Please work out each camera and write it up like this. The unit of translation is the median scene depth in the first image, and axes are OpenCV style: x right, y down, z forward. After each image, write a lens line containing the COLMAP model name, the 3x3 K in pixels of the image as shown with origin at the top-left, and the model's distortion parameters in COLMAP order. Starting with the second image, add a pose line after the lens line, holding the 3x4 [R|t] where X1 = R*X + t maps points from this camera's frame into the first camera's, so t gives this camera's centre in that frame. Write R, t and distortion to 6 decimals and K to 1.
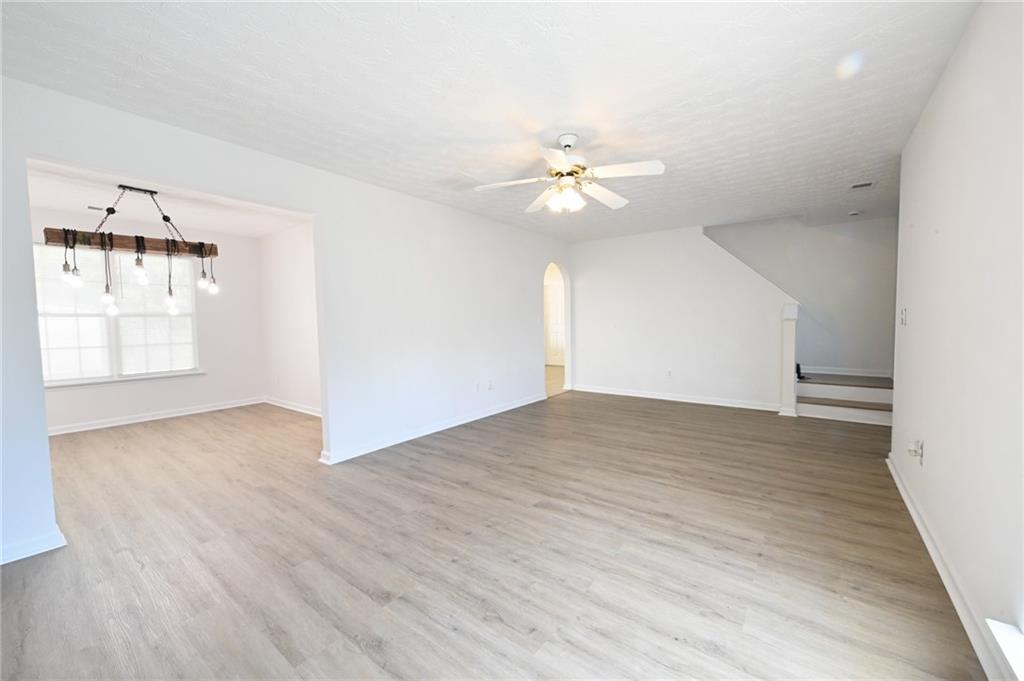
lens RADIAL K [[408.7, 0, 511.0], [0, 408.7, 342.0], [0, 0, 1]] dist [-0.002975, -0.000092]
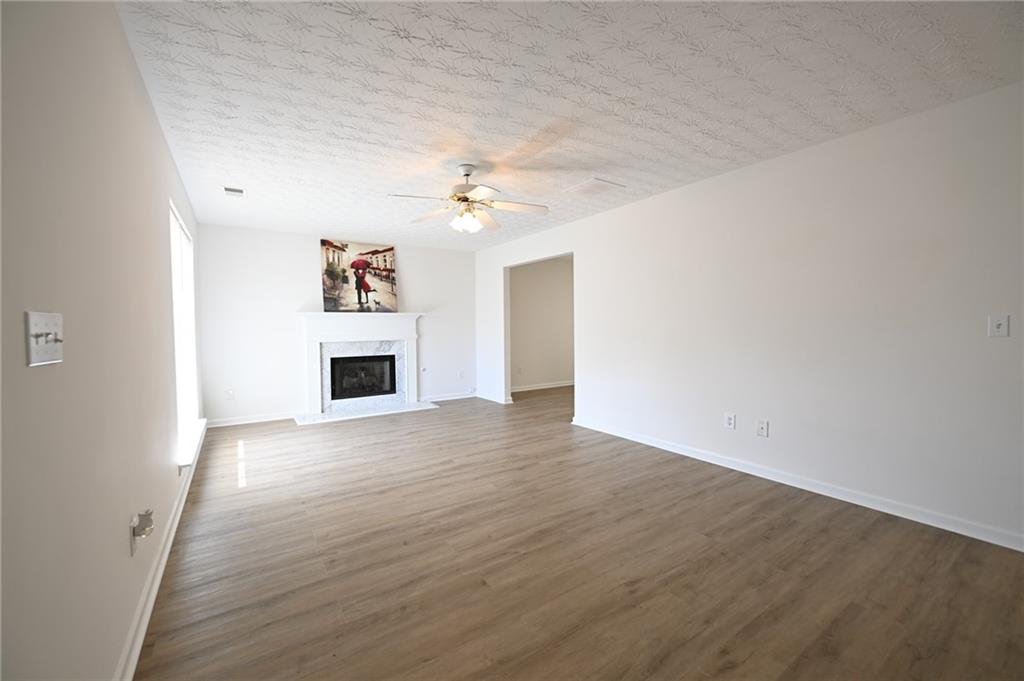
lens RADIAL K [[408.7, 0, 503.1], [0, 408.7, 338.0], [0, 0, 1]] dist [-0.002975, -0.000092]
pose [[-0.345729, 0.043901, -0.937307, 1.027319], [-0.038055, 0.997427, 0.060754, -0.084651], [0.937562, 0.056673, -0.343169, 1.297286]]
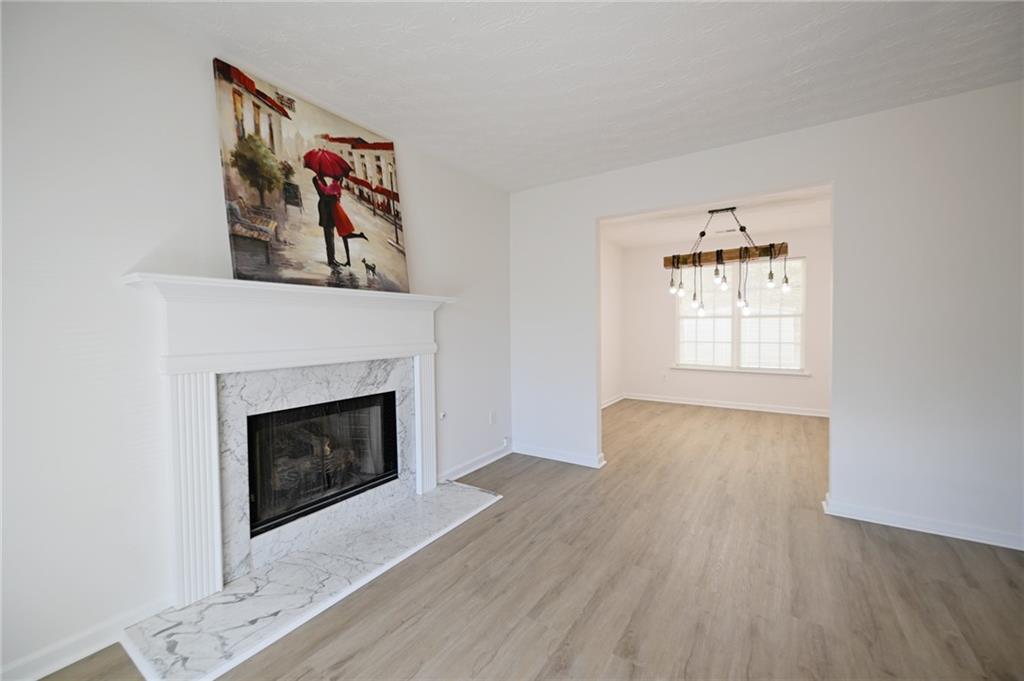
lens RADIAL K [[408.7, 0, 507.3], [0, 408.7, 339.1], [0, 0, 1]] dist [-0.002975, -0.000092]
pose [[0.049420, 0.043260, -0.997841, 0.260545], [-0.048018, 0.998009, 0.040889, -0.021820], [0.997623, 0.045893, 0.051399, 0.356195]]
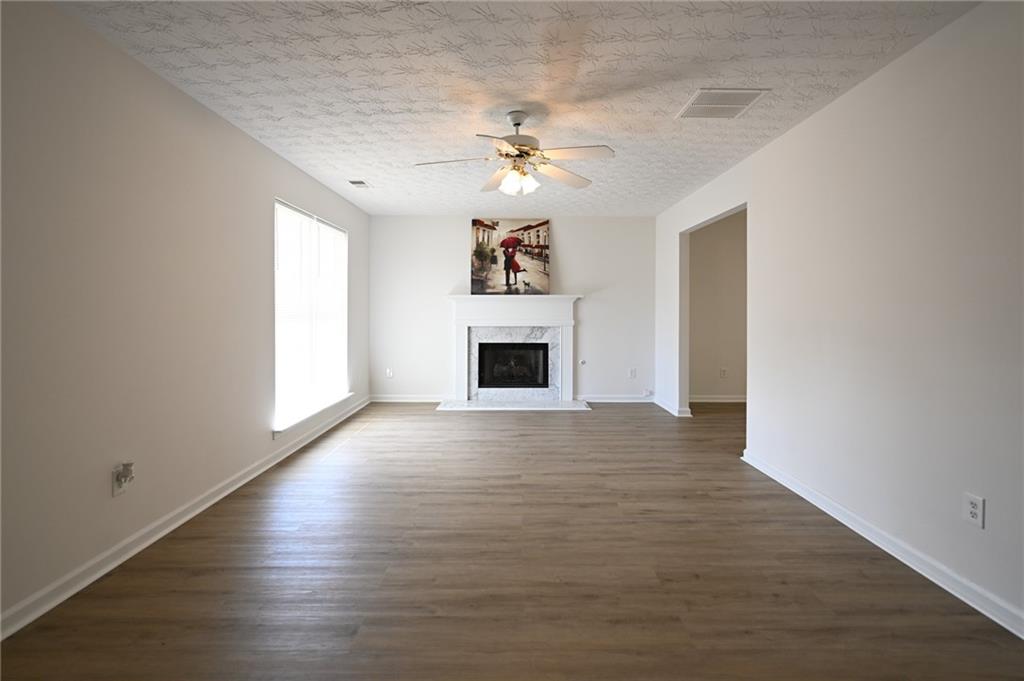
lens RADIAL K [[469.5, 0, 509.6], [0, 469.5, 312.3], [0, 0, 1]] dist [0.000308, -0.001624]
pose [[-0.802588, 0.013181, -0.596388, 0.680766], [-0.024450, 0.998189, 0.054966, -0.097420], [0.596033, 0.058697, -0.800812, 1.600712]]
